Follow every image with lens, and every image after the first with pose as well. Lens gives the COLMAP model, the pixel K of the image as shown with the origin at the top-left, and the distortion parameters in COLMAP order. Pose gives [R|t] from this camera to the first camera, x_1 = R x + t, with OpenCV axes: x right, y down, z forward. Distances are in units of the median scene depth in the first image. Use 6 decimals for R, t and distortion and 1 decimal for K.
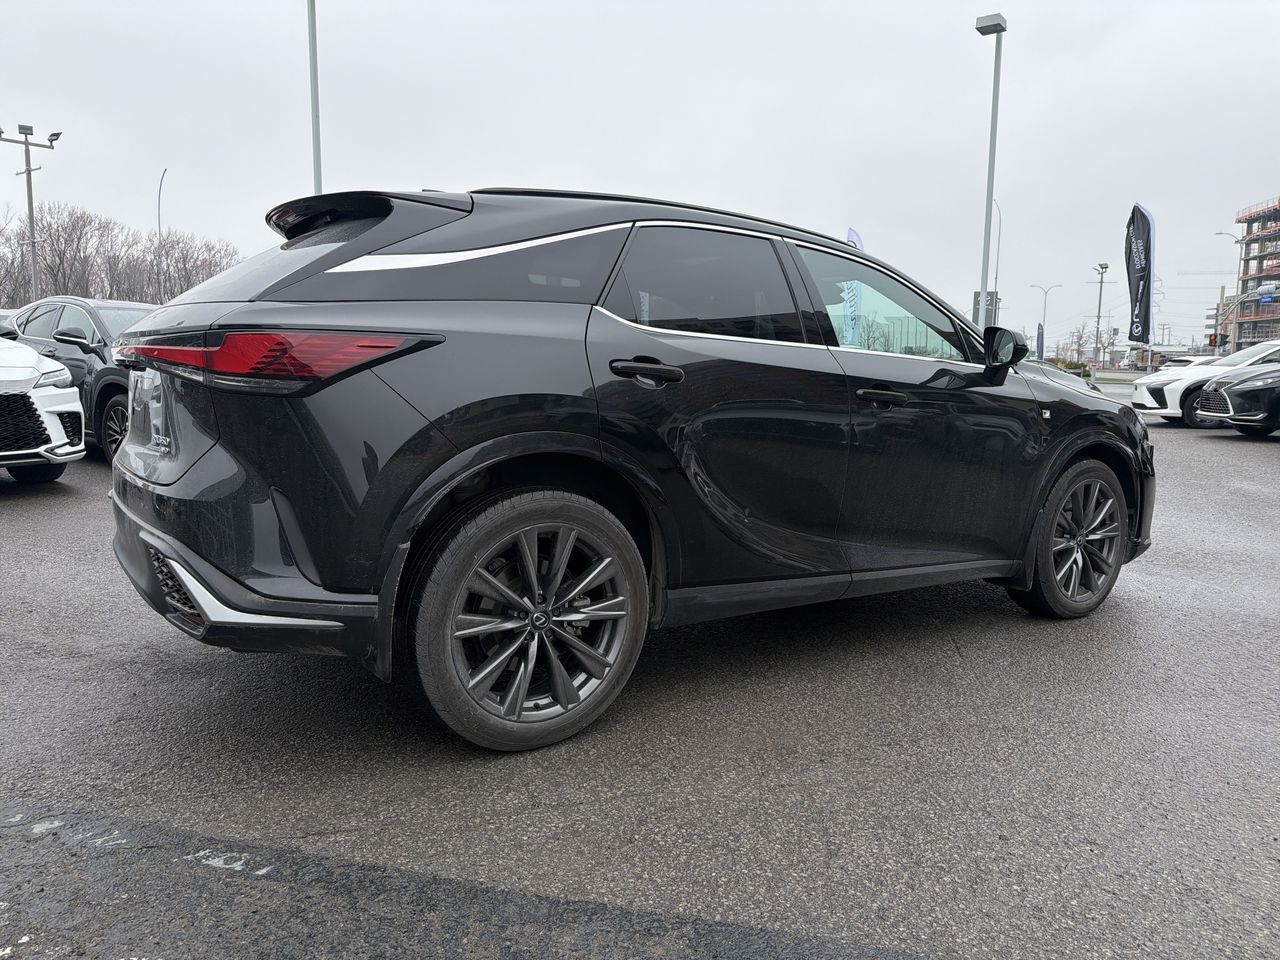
lens RADIAL K [[901.6, 0, 640.0], [0, 901.6, 480.0], [0, 0, 1]] dist [0.026199, -0.030686]
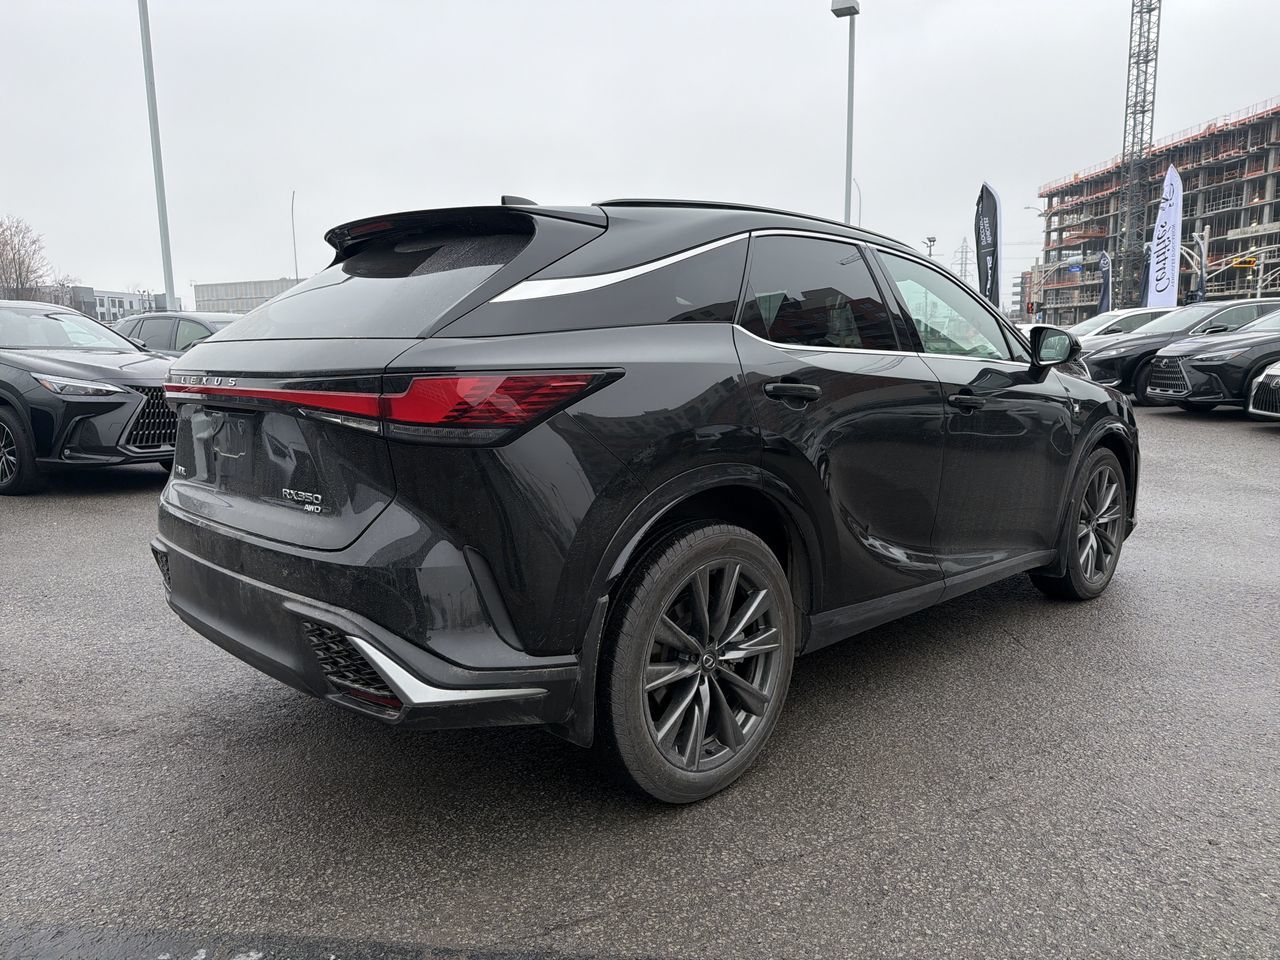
lens RADIAL K [[897.2, 0, 558.2], [0, 897.2, 472.7], [0, 0, 1]] dist [0.073014, -0.139371]
pose [[0.986507, -0.052730, 0.154995, -0.388798], [0.048600, 0.998358, 0.030315, -0.076013], [-0.156339, -0.022373, 0.987450, 0.092367]]
